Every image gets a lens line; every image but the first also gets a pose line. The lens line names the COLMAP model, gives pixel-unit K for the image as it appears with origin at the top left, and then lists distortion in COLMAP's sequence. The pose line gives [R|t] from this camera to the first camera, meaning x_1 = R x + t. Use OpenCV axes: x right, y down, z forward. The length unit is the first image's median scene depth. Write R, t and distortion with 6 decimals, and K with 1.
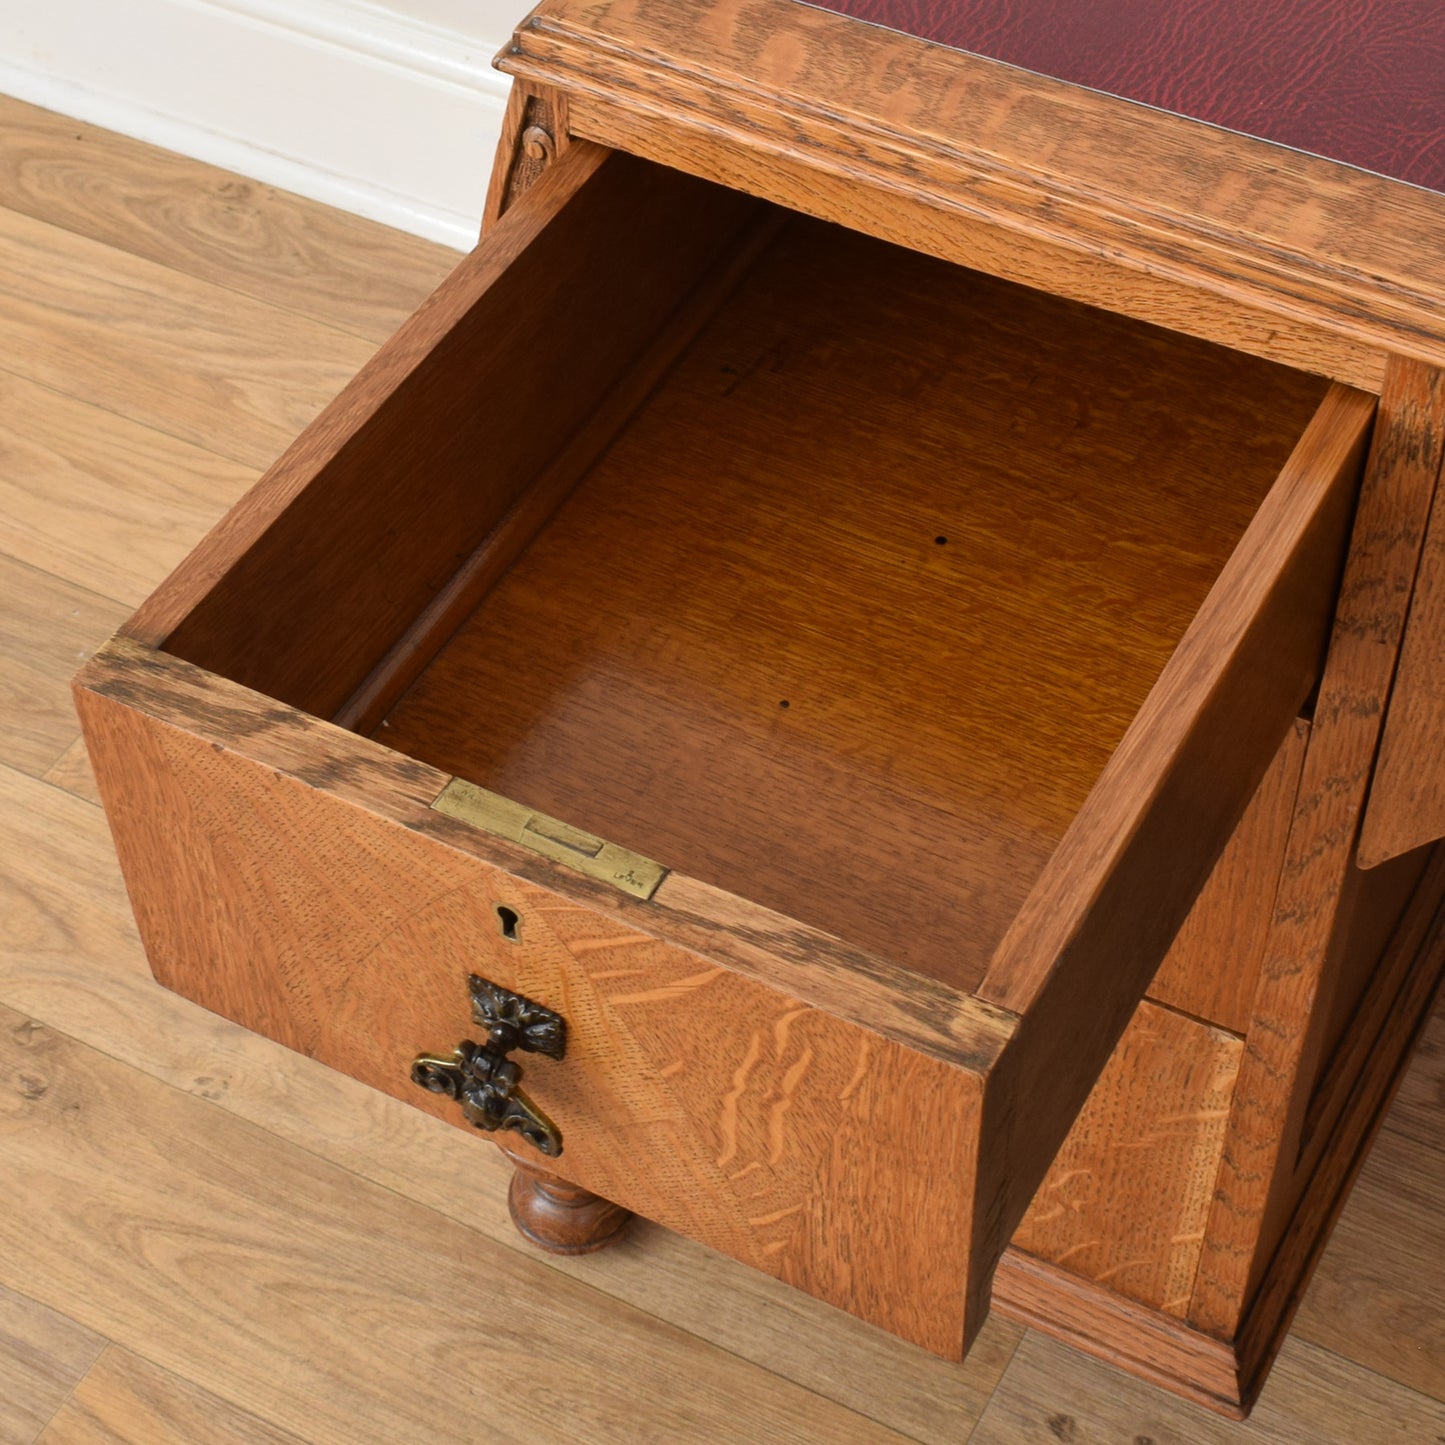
lens RADIAL K [[2925.0, 0, 785.3], [0, 2925.0, 602.2], [0, 0, 1]] dist [-0.034105, 0.000000]
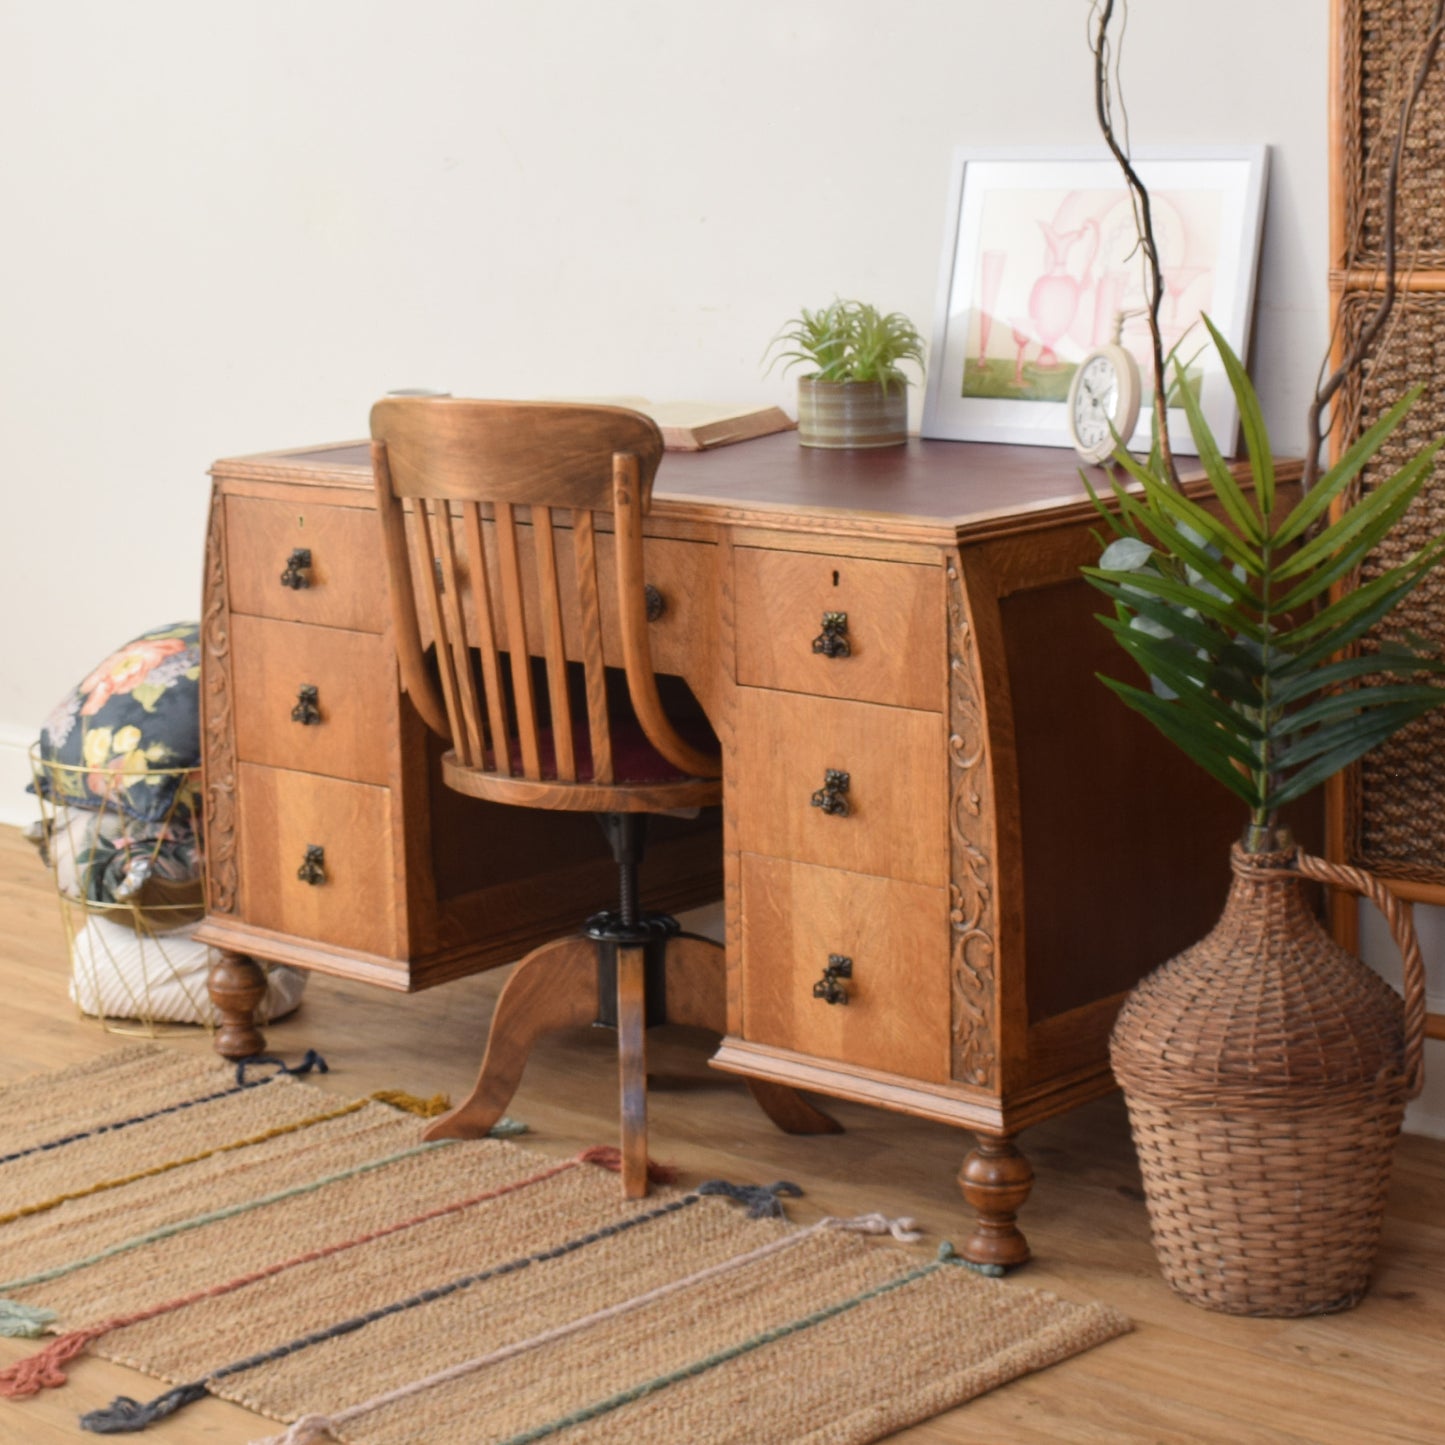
lens RADIAL K [[3464.3, 0, 717.8], [0, 3464.3, 717.6], [0, 0, 1]] dist [-0.023604, 0.000000]
pose [[0.966235, 0.023019, -0.256634, 1.726705], [-0.165699, 0.818245, -0.550471, 2.471647], [0.197318, 0.574409, 0.794431, -2.276739]]
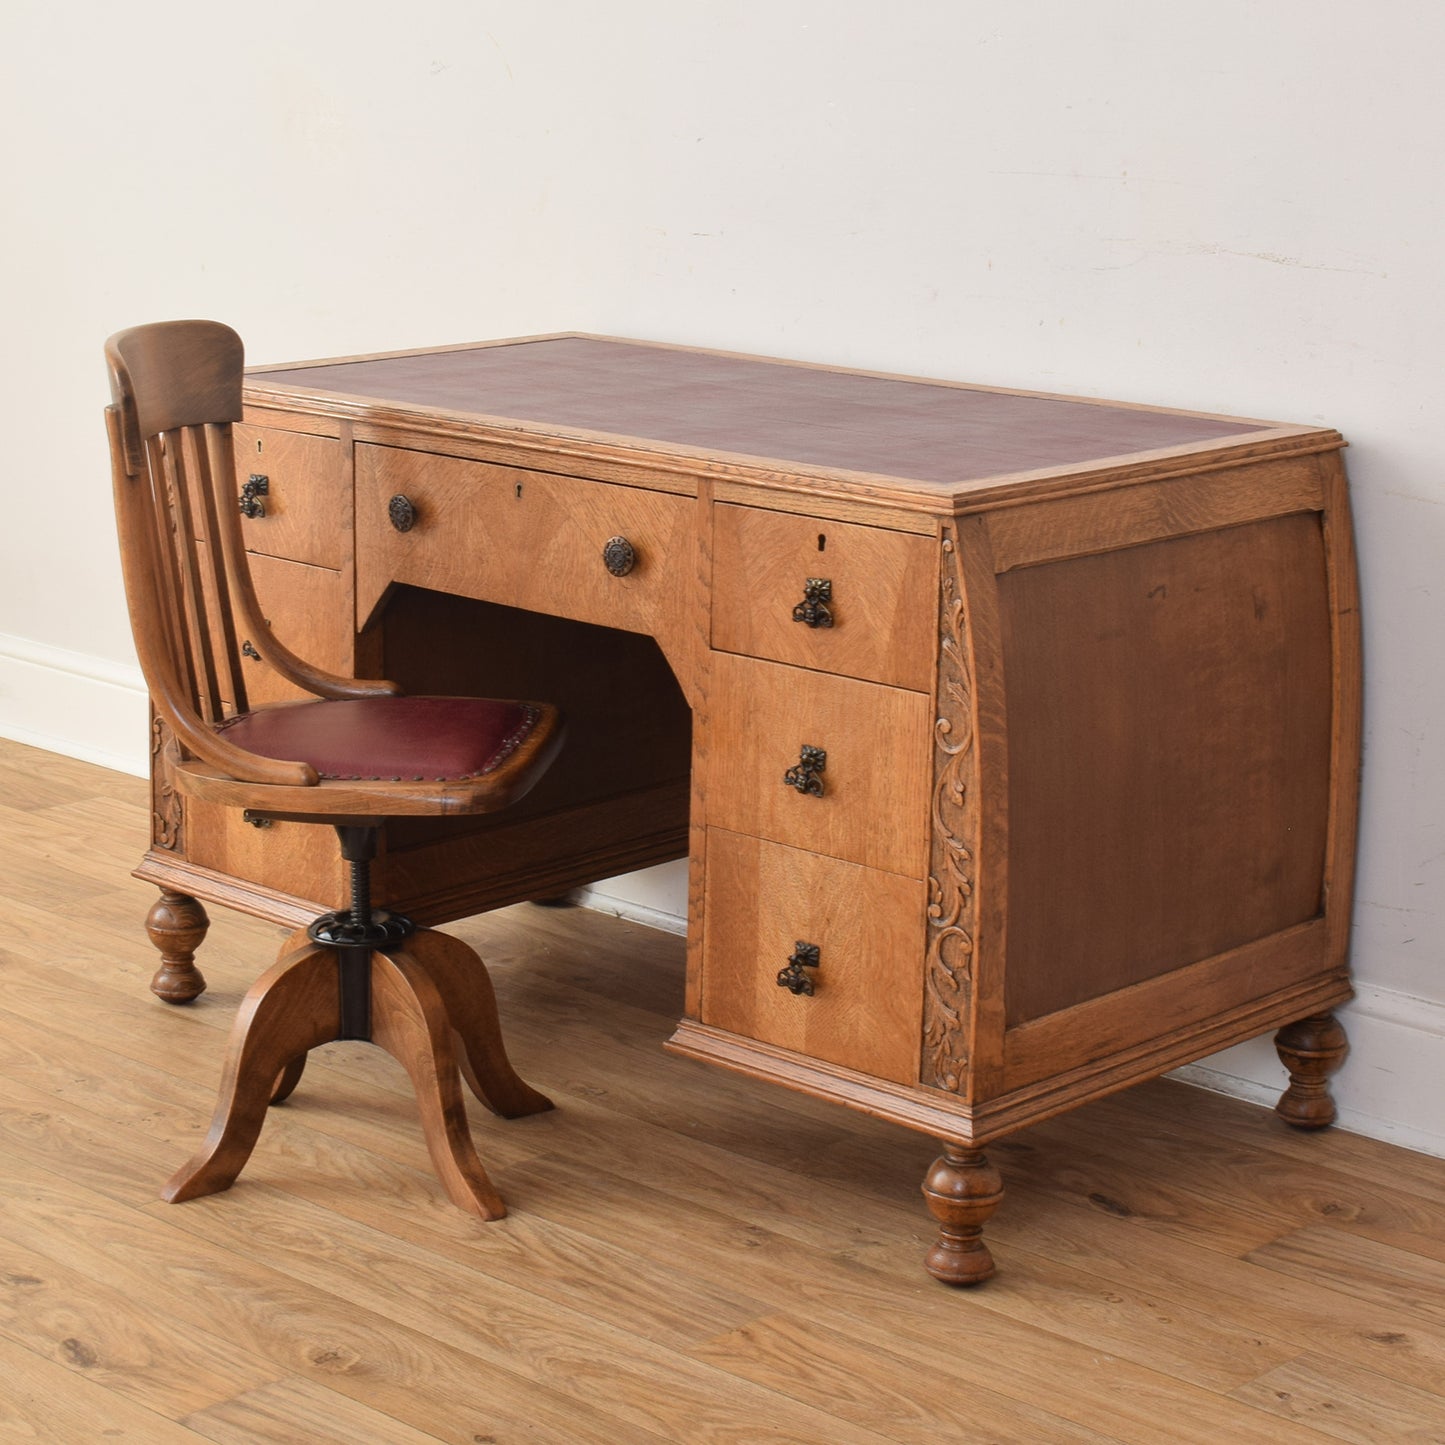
lens RADIAL K [[3240.6, 0, 752.2], [0, 3240.6, 725.5], [0, 0, 1]] dist [-0.044836, 0.000000]
pose [[0.968328, 0.075951, -0.237849, 1.604160], [-0.193215, 0.831298, -0.521163, 2.122838], [0.158141, 0.550613, 0.819644, -1.937236]]
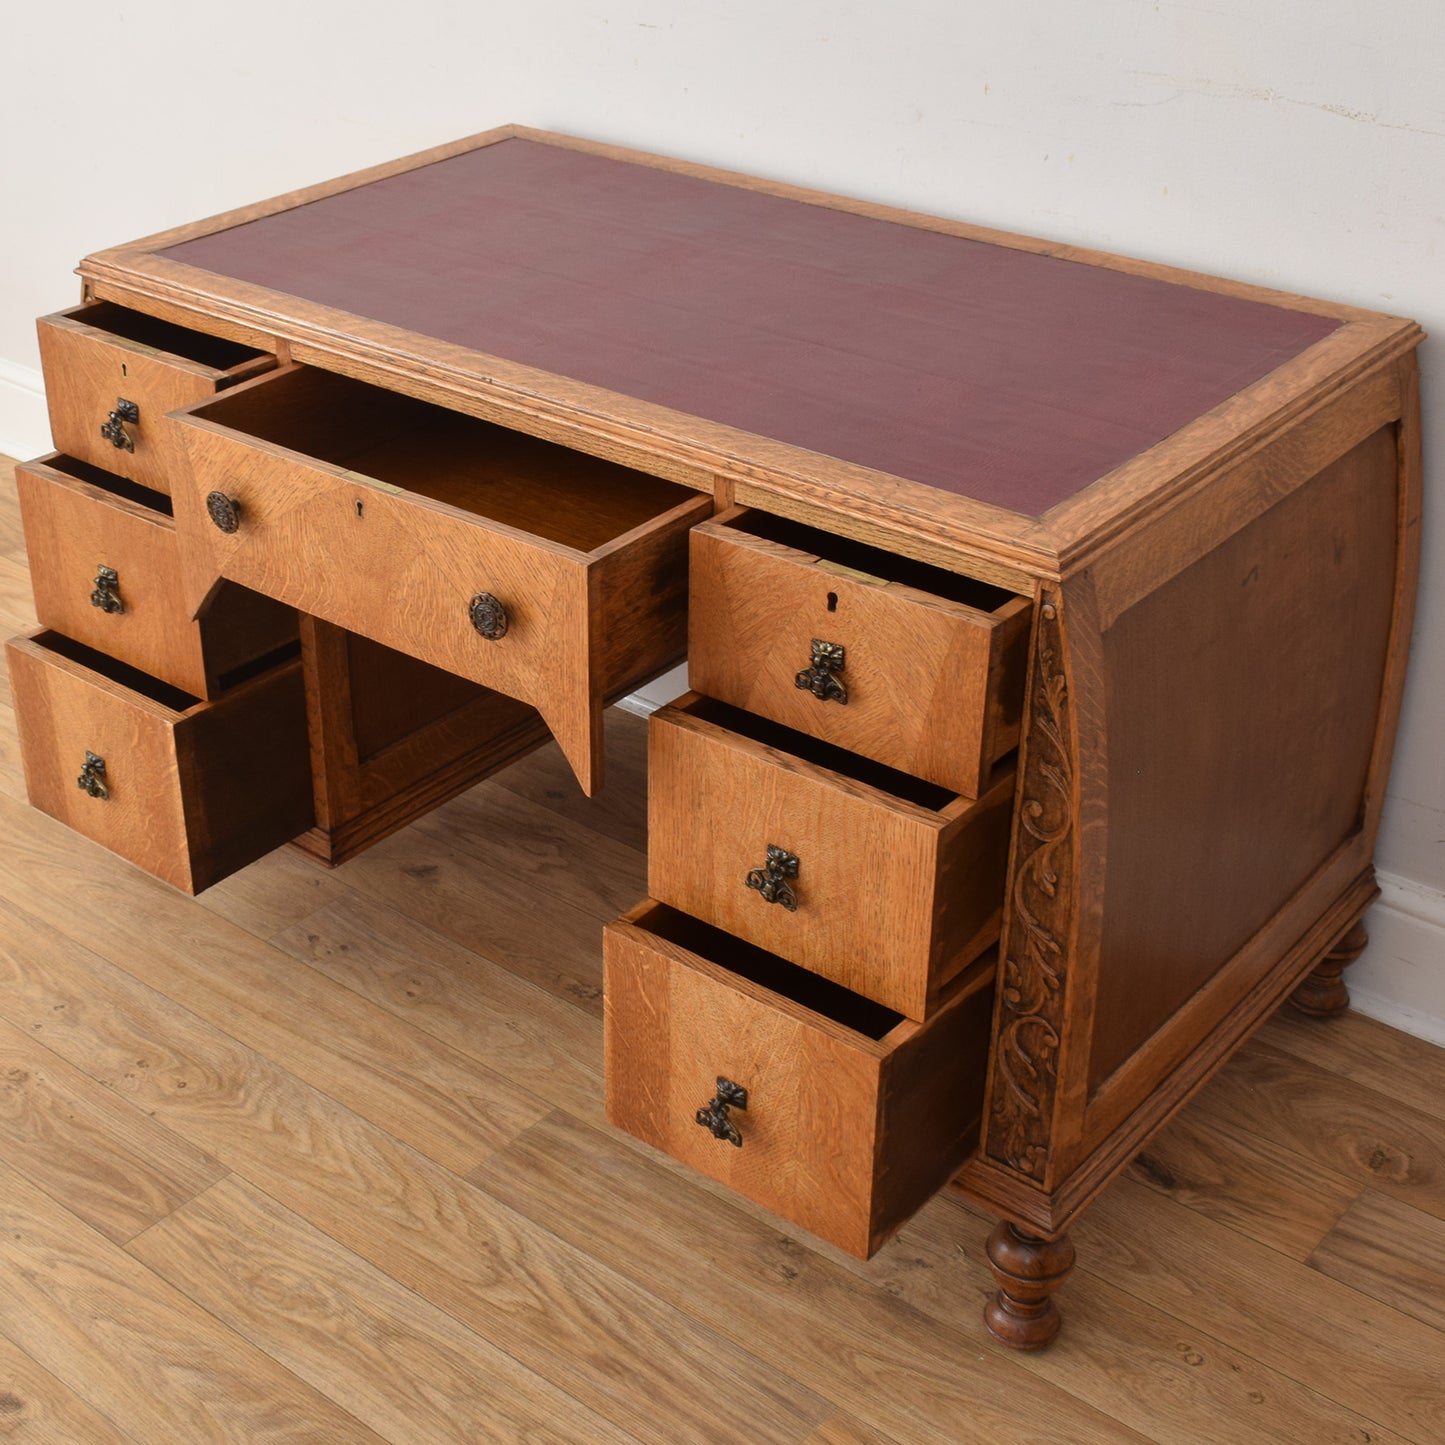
lens RADIAL K [[2171.1, 0, 621.8], [0, 2171.1, 663.6], [0, 0, 1]] dist [-0.034252, 0.000000]
pose [[0.975950, 0.095735, -0.195846, 1.017850], [-0.150686, 0.945478, -0.288730, 0.837176], [0.157526, 0.311298, 0.937165, -1.020505]]
